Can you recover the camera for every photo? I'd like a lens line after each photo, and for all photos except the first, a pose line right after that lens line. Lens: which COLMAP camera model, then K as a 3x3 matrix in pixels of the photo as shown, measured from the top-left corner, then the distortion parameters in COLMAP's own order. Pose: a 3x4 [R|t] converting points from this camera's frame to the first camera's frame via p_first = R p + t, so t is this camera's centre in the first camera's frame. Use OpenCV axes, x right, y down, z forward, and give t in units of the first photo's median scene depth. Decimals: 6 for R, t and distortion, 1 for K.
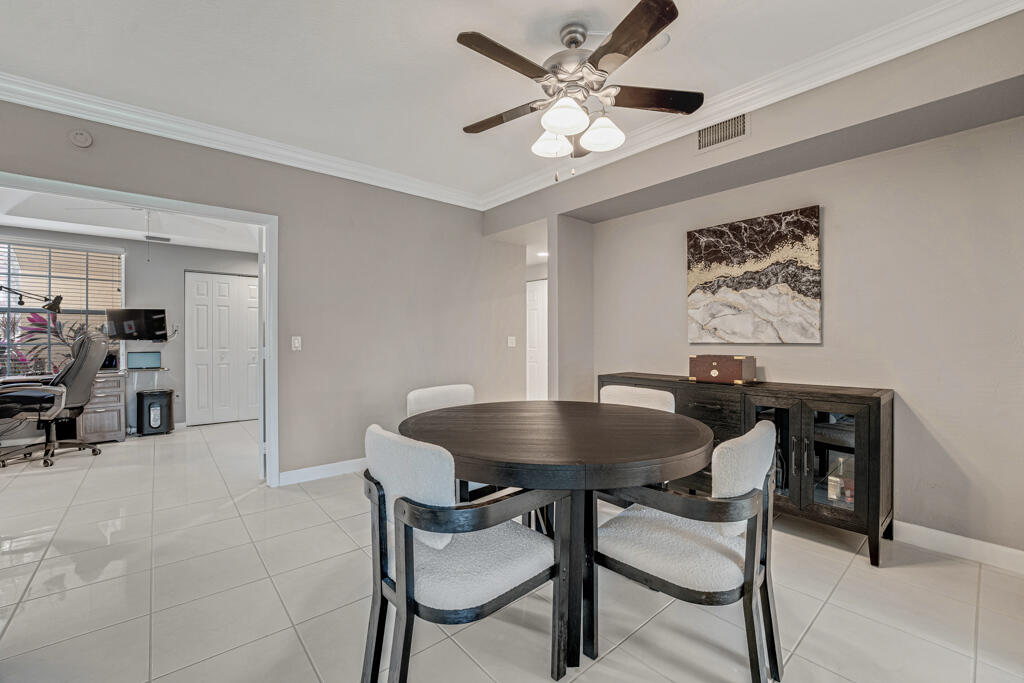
lens RADIAL K [[428.5, 0, 509.8], [0, 428.5, 335.8], [0, 0, 1]] dist [-0.026365, 0.002078]
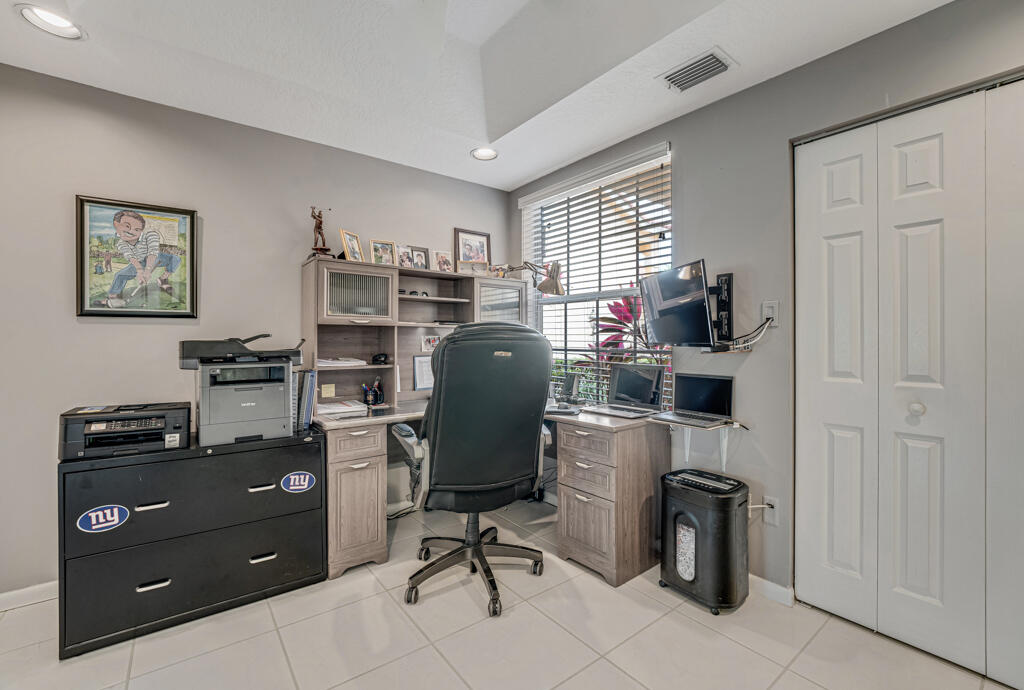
lens RADIAL K [[444.3, 0, 515.4], [0, 444.3, 341.4], [0, 0, 1]] dist [-0.004646, -0.000285]
pose [[-0.026963, -0.001605, -0.999635, -0.734666], [0.006228, 0.999979, -0.001774, 0.008742], [0.999617, -0.006274, -0.026952, 1.418348]]
